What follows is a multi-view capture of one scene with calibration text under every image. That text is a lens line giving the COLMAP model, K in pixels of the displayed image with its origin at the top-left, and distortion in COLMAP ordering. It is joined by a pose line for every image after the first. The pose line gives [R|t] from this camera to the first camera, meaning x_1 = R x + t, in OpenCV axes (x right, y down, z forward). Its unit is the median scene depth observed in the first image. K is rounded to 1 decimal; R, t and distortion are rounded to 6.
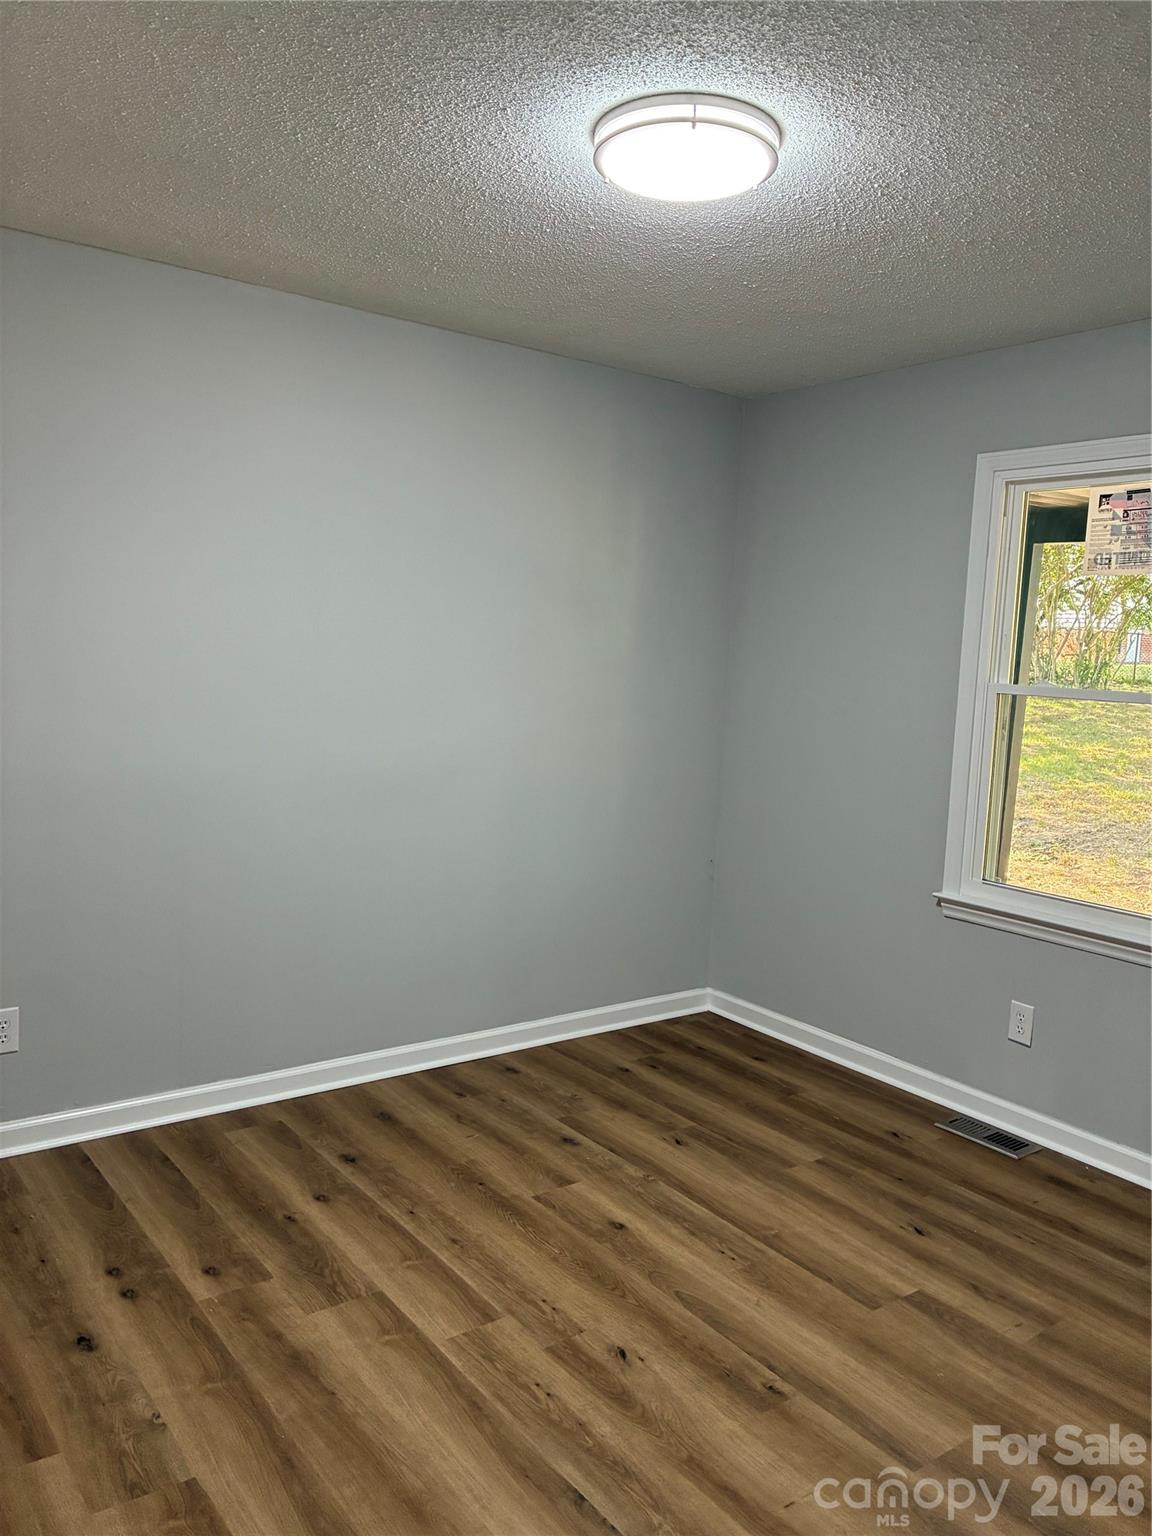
lens RADIAL K [[1169.2, 0, 573.6], [0, 1169.2, 771.2], [0, 0, 1]] dist [0.049757, -0.055573]
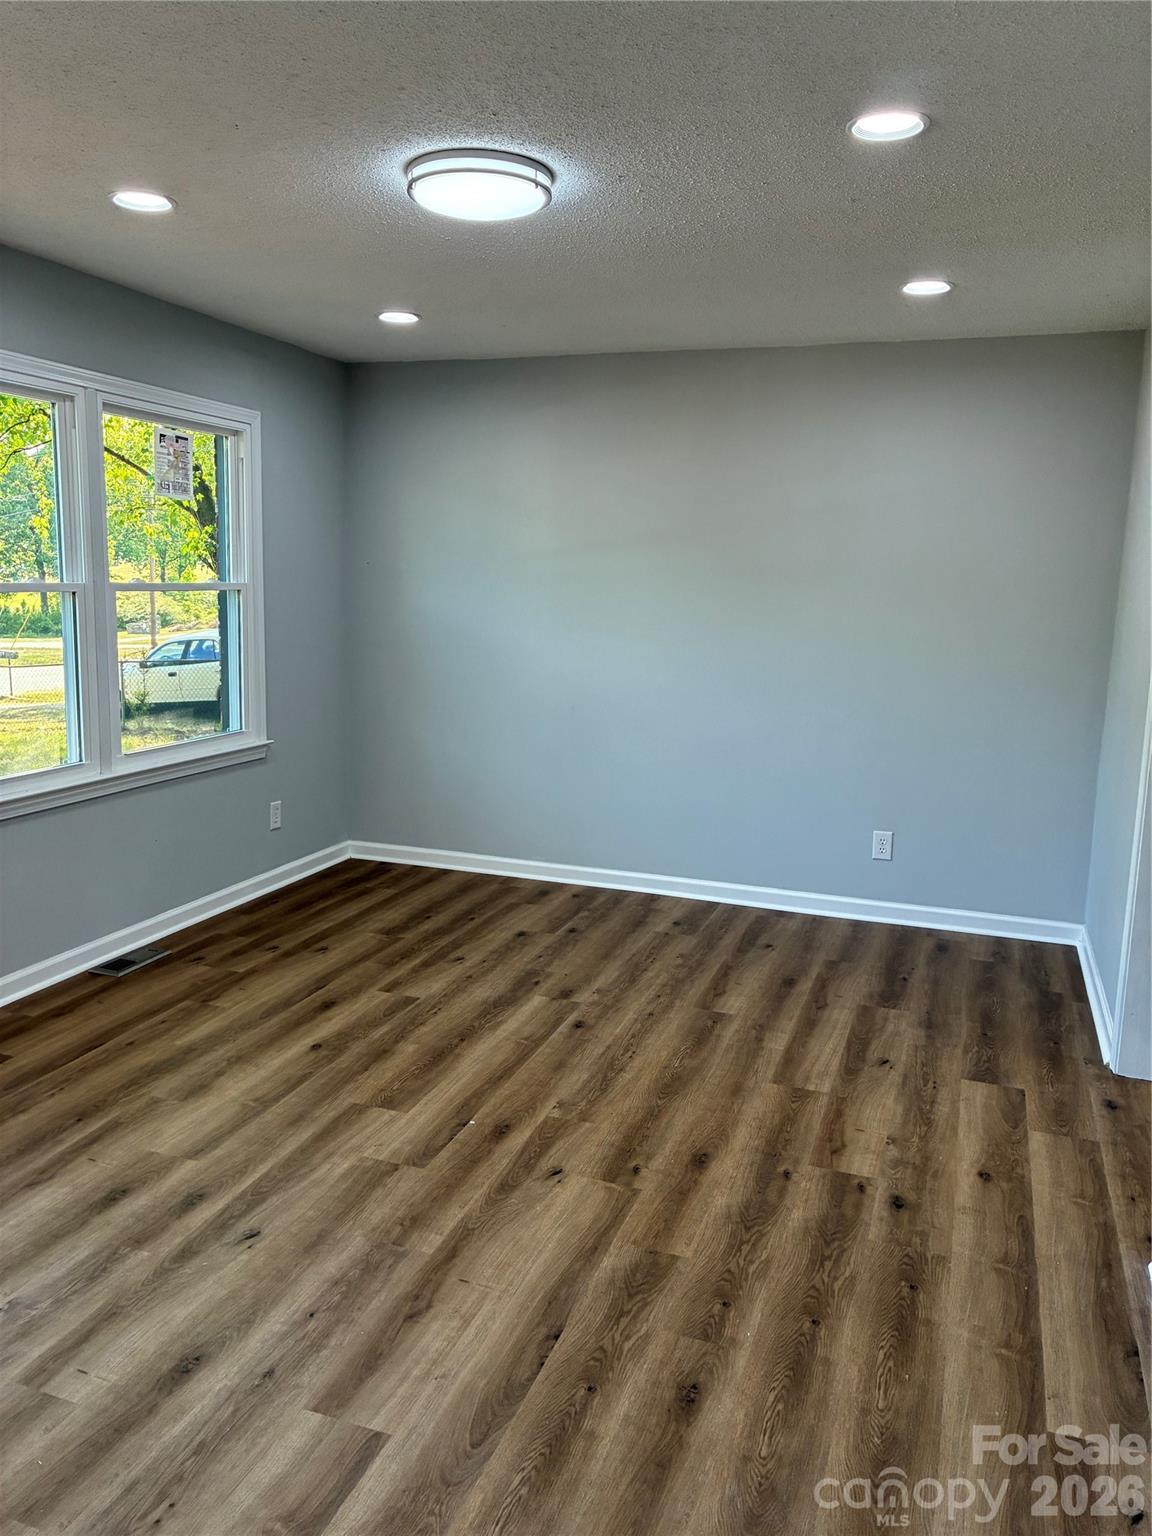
lens RADIAL K [[1169.2, 0, 568.4], [0, 1169.2, 766.2], [0, 0, 1]] dist [0.049757, -0.055573]
pose [[-0.548980, -0.176755, 0.816932, -1.129932], [0.062429, 0.965983, 0.250957, -0.247779], [-0.833501, 0.188771, -0.519271, 1.829216]]
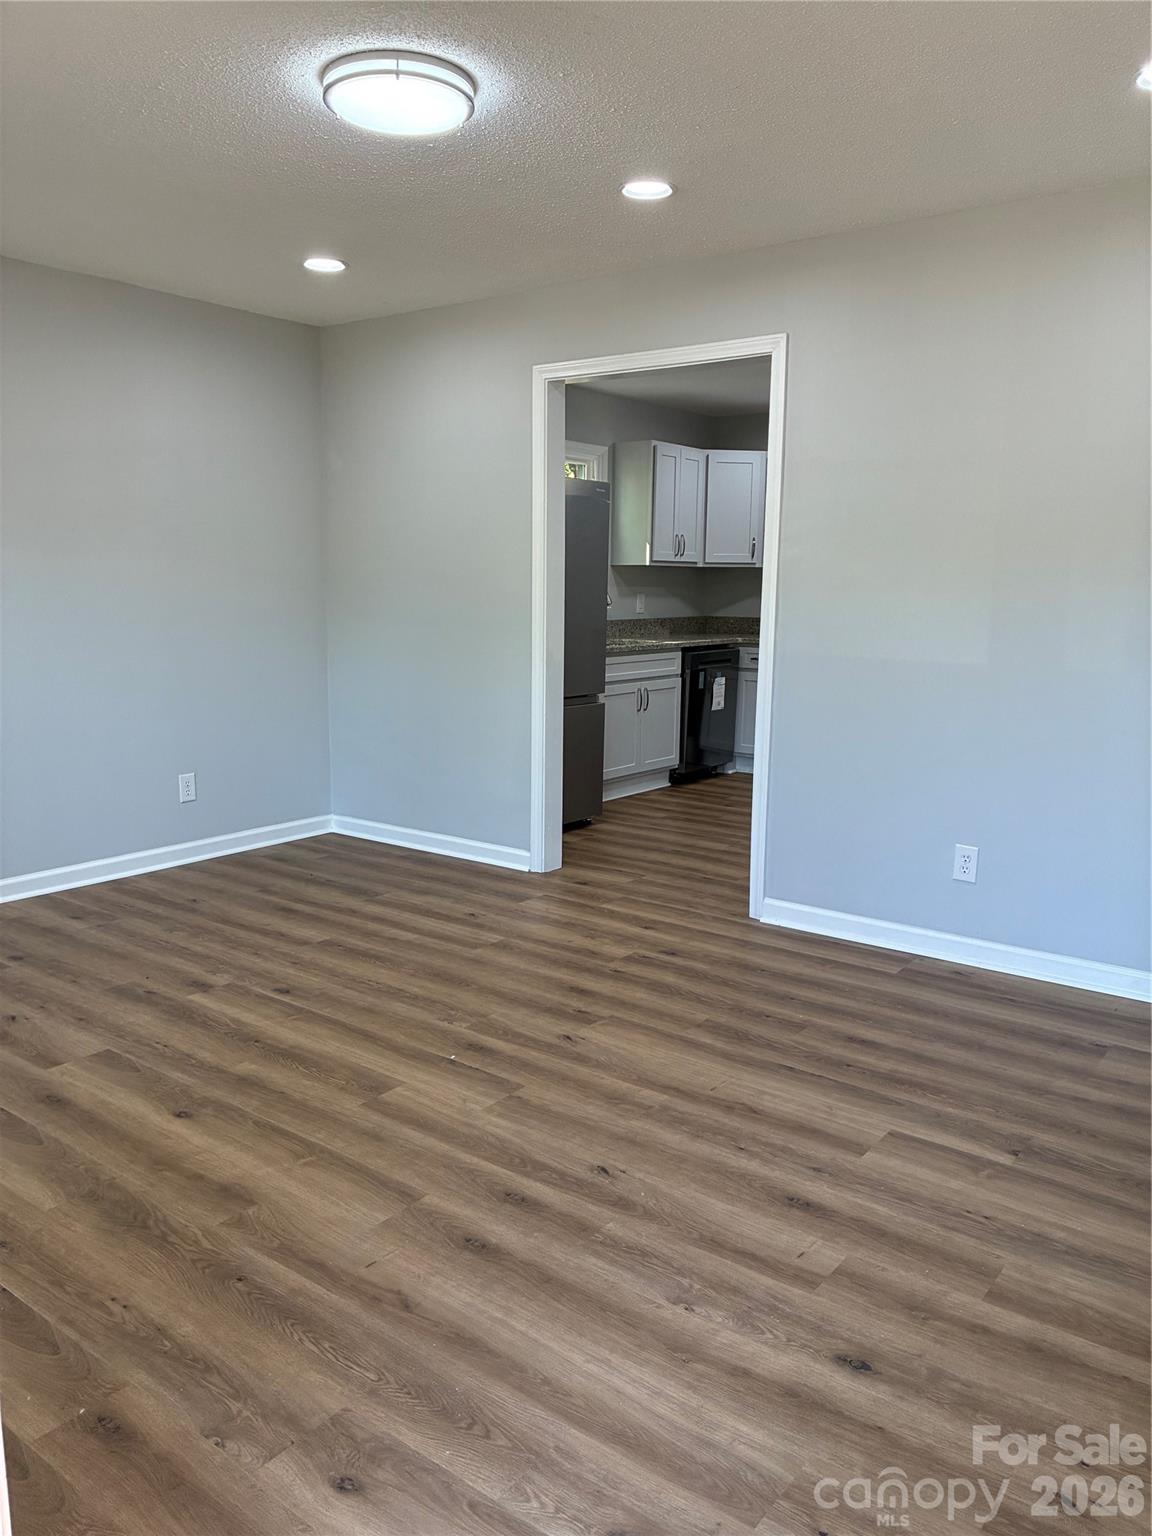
lens RADIAL K [[1169.2, 0, 567.6], [0, 1169.2, 778.8], [0, 0, 1]] dist [0.049757, -0.055573]
pose [[-0.961522, 0.012589, -0.274438, 0.191105], [-0.066648, 0.958419, 0.277473, -0.211415], [0.266520, 0.285087, -0.920702, 2.481147]]
